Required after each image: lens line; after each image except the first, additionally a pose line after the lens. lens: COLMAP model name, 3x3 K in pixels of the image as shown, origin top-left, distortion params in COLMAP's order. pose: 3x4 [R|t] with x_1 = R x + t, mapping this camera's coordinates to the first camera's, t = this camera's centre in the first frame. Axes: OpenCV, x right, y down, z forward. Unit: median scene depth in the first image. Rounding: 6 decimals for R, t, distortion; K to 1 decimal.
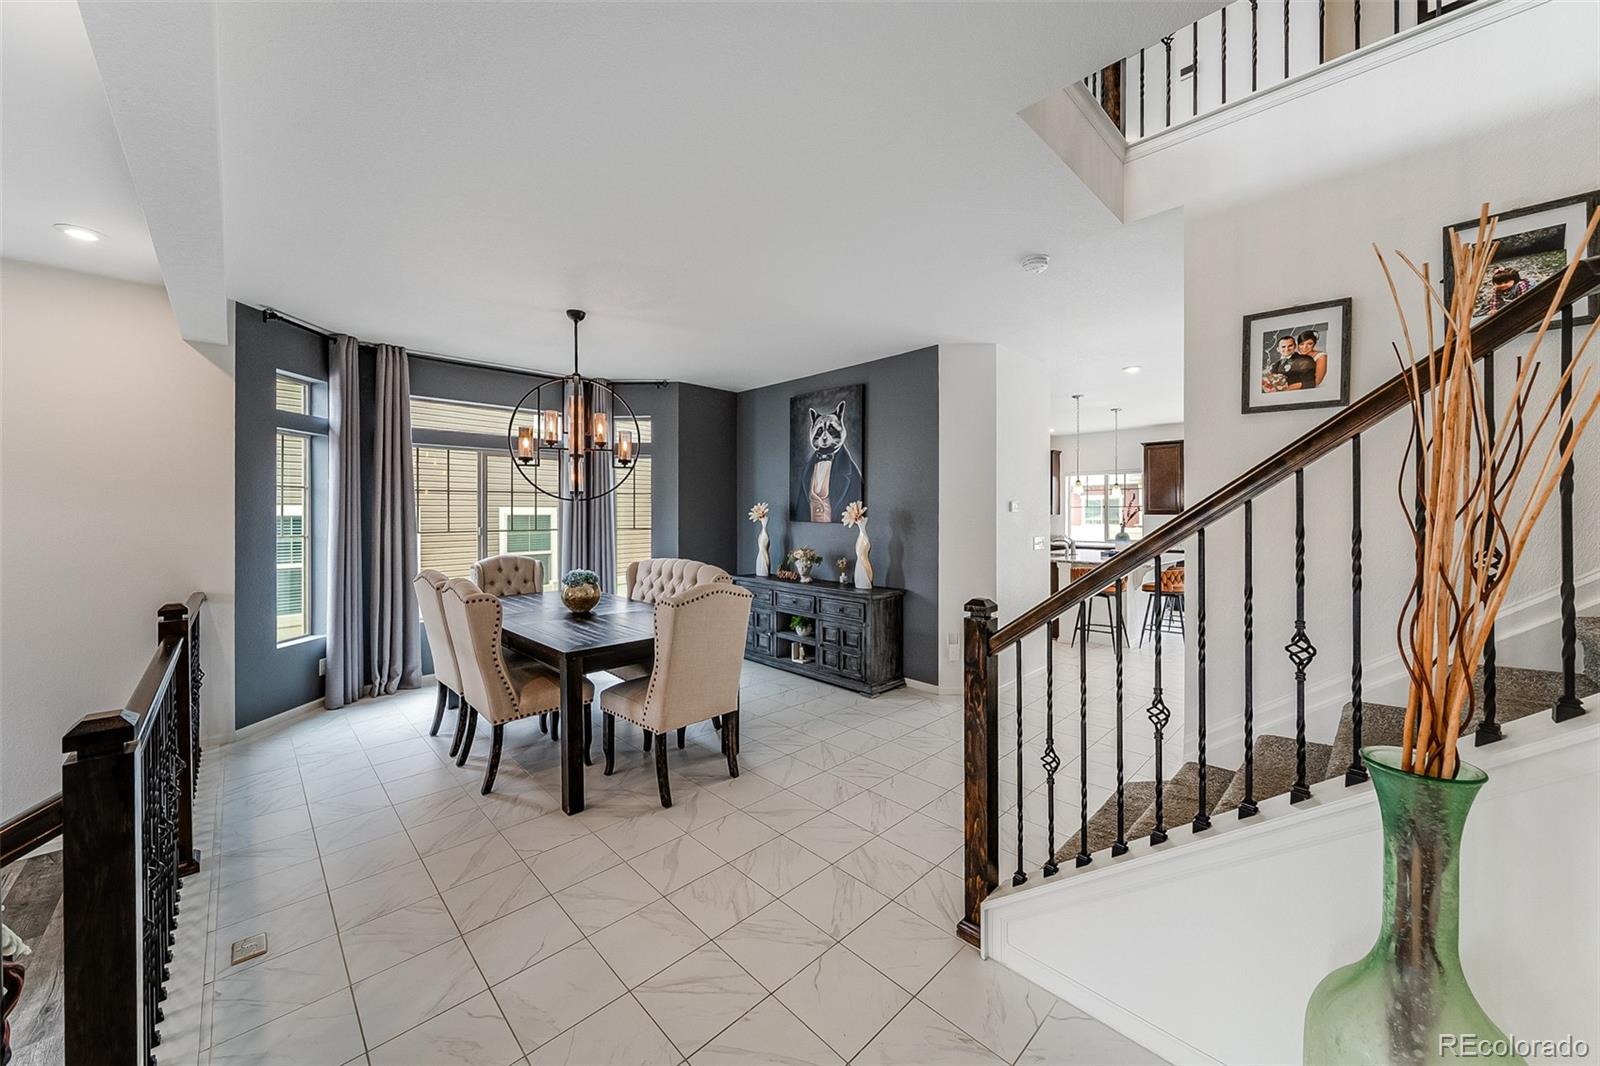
lens RADIAL K [[565.6, 0, 795.6], [0, 565.6, 530.5], [0, 0, 1]] dist [-0.003562, 0.000150]
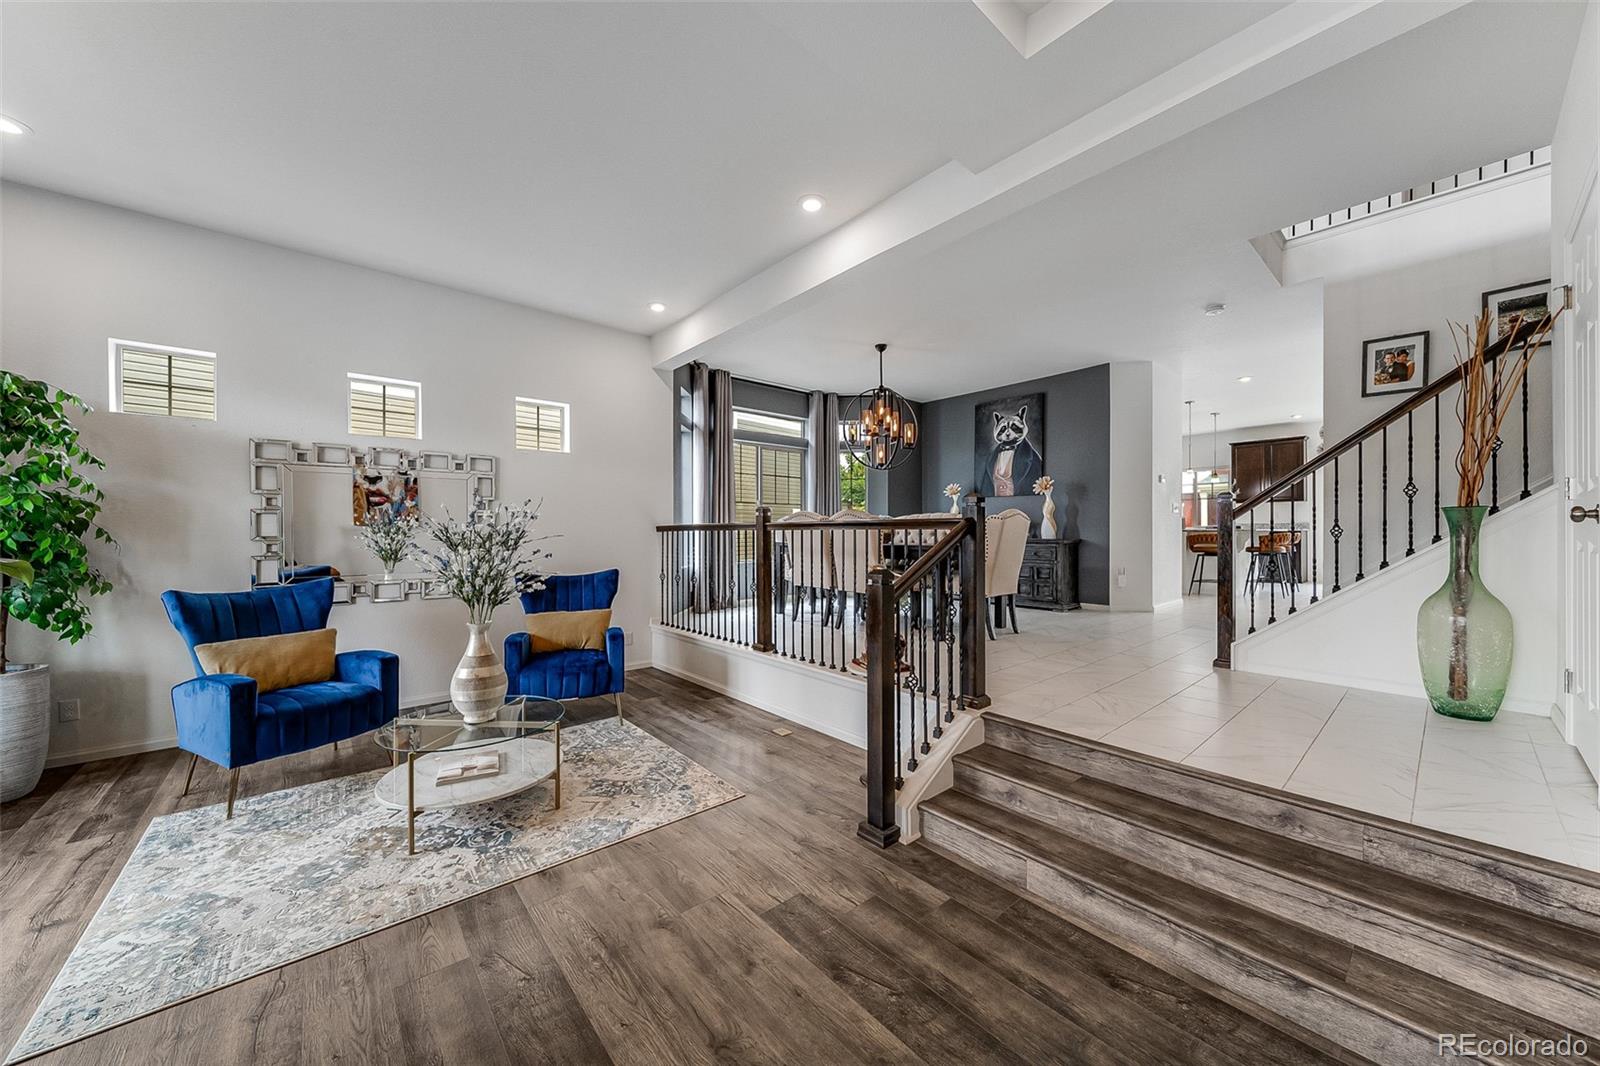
lens RADIAL K [[565.6, 0, 789.0], [0, 565.6, 547.3], [0, 0, 1]] dist [-0.003562, 0.000150]
pose [[0.998019, -0.000073, -0.062916, -0.426771], [-0.000664, 0.999931, -0.011688, 0.136963], [0.062913, 0.011707, 0.997950, -0.414402]]
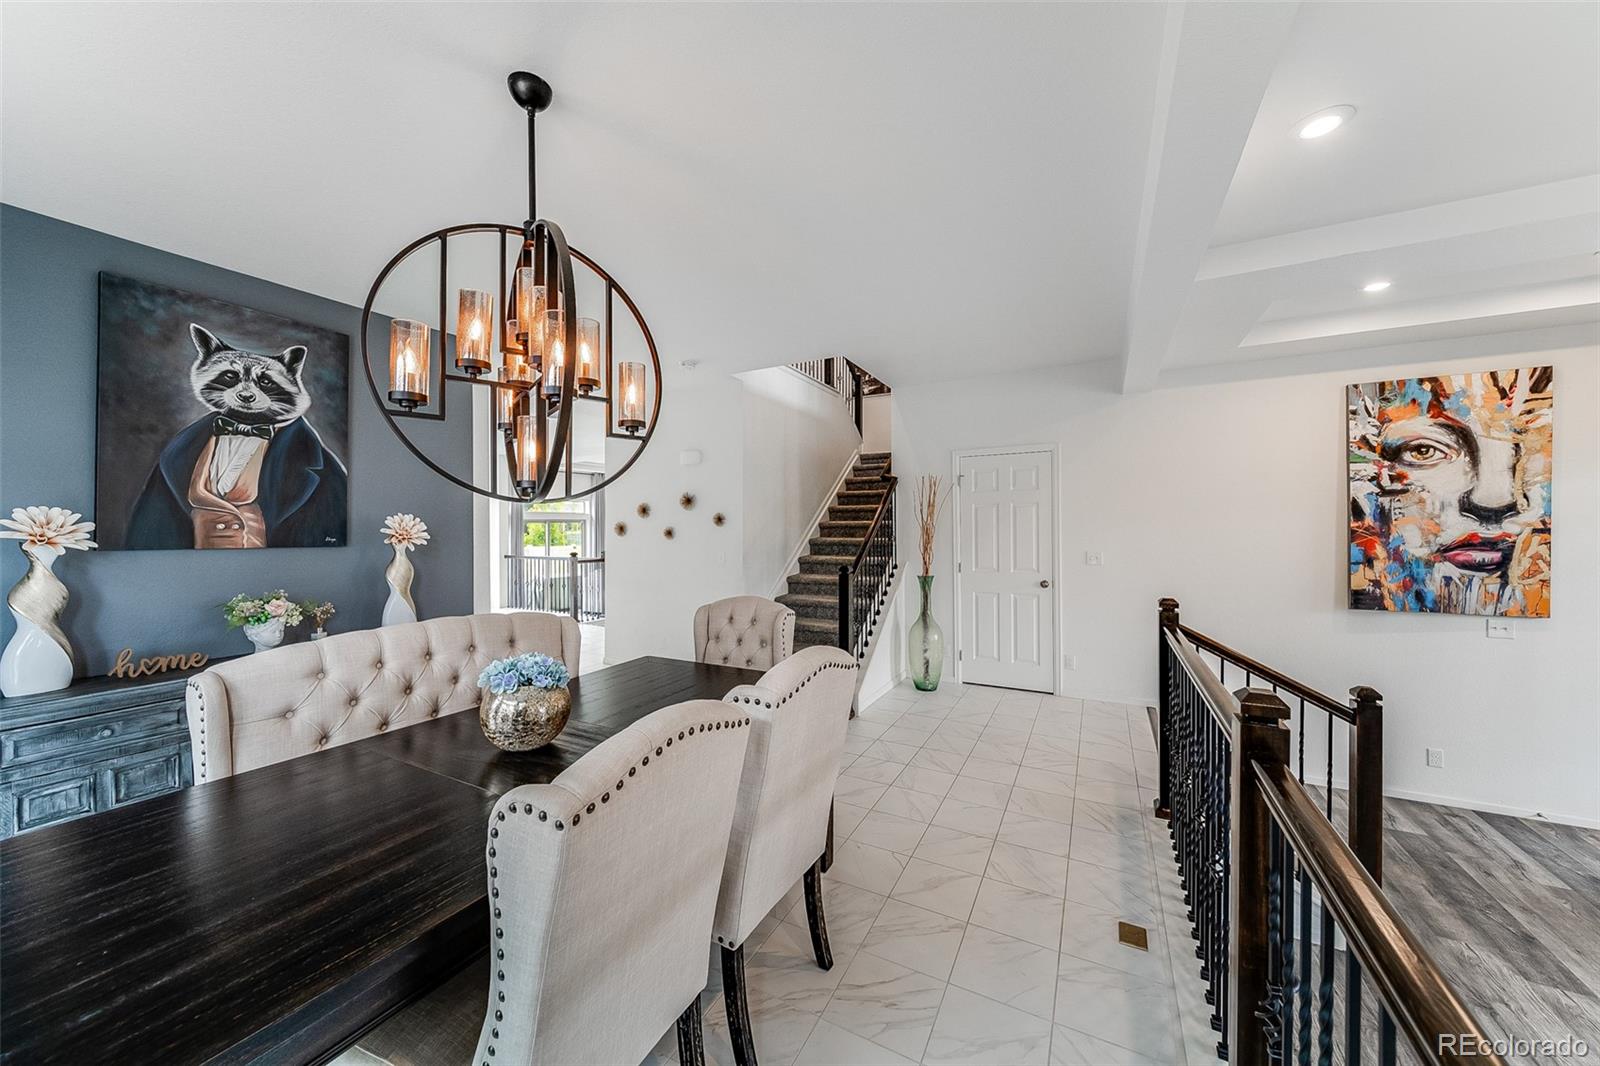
lens RADIAL K [[565.6, 0, 804.8], [0, 565.6, 524.4], [0, 0, 1]] dist [-0.003562, 0.000150]
pose [[-0.321111, 0.002651, 0.947038, -0.703471], [0.039236, 0.999175, 0.010507, -0.025709], [-0.946228, 0.040532, -0.320950, 0.745570]]
